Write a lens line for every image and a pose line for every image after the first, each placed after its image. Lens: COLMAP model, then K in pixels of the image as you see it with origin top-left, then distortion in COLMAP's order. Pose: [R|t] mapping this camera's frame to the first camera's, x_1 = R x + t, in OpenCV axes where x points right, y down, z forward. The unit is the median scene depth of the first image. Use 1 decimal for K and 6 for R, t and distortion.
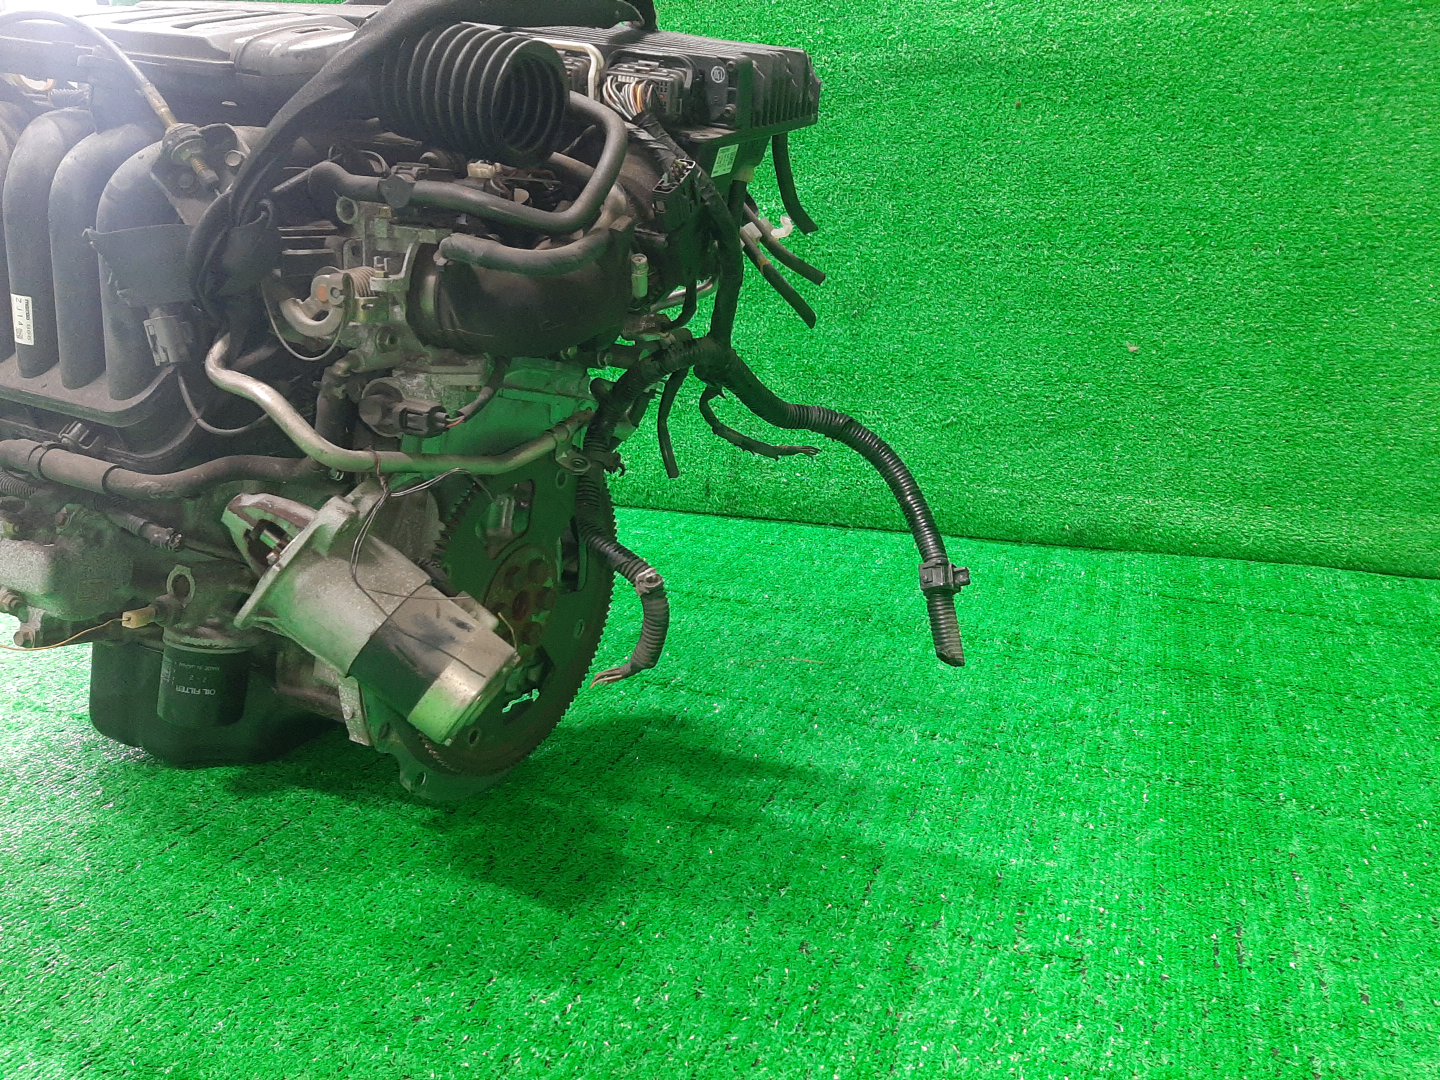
lens RADIAL K [[1105.8, 0, 720.0], [0, 1105.8, 540.0], [0, 0, 1]] dist [-0.005272, -0.010110]
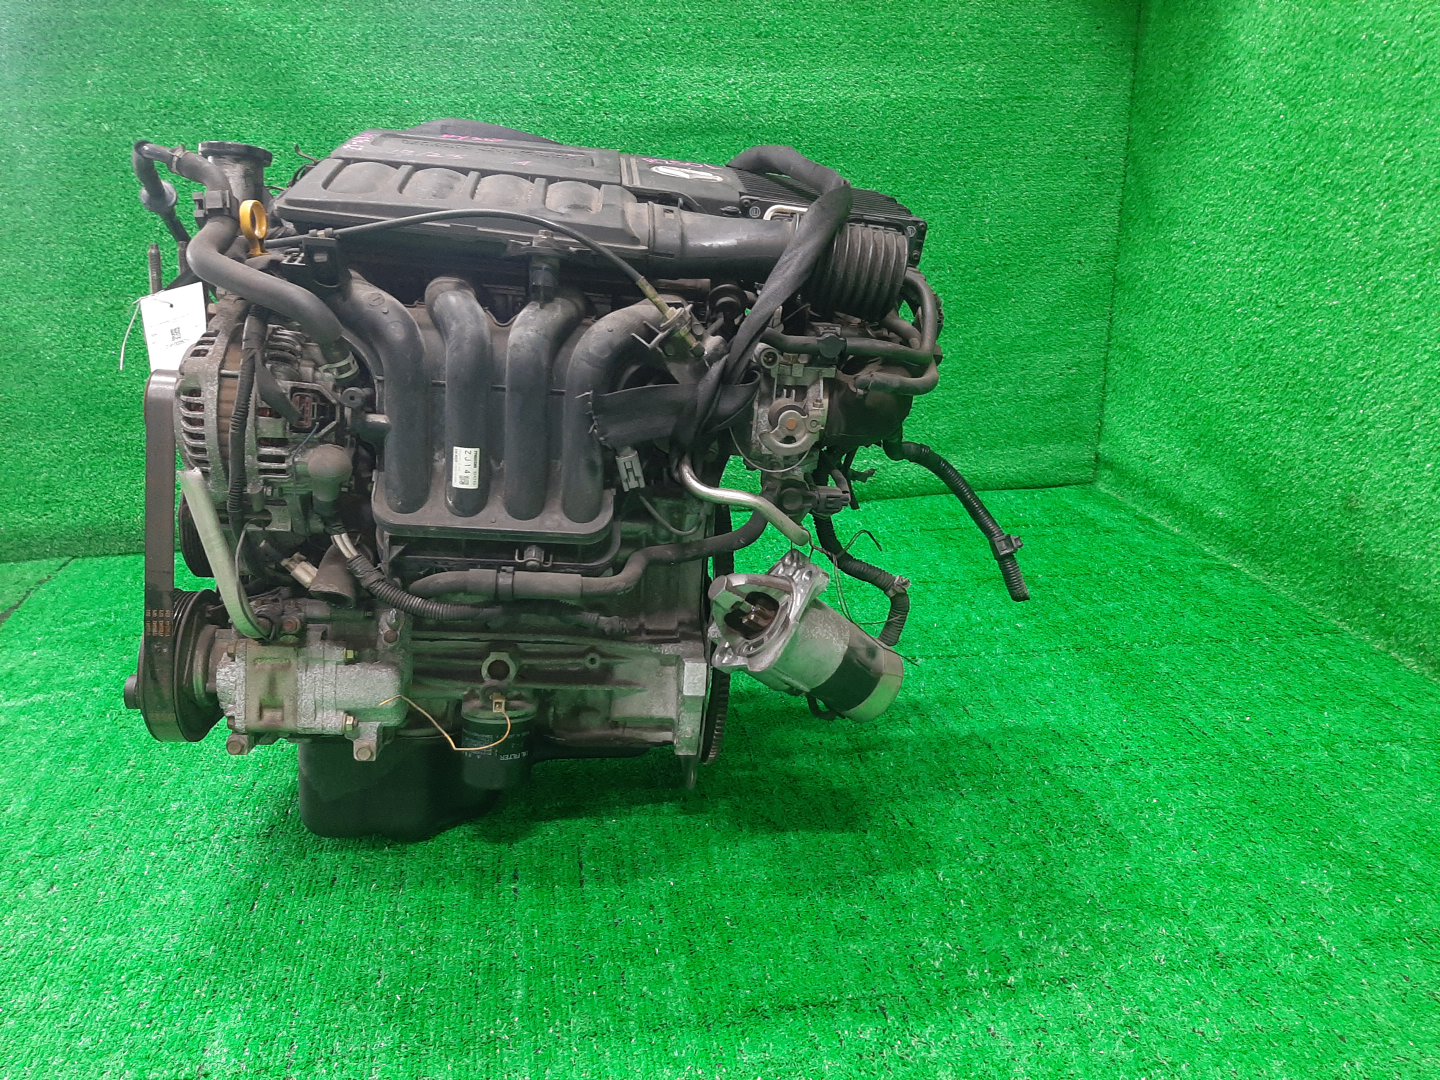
lens RADIAL K [[1085.9, 0, 720.0], [0, 1085.9, 540.0], [0, 0, 1]] dist [0.060483, -0.000166]
pose [[0.862364, -0.176339, 0.474586, -0.806361], [0.158296, 0.984299, 0.078093, -0.145016], [-0.480905, 0.007780, 0.876738, -0.114165]]
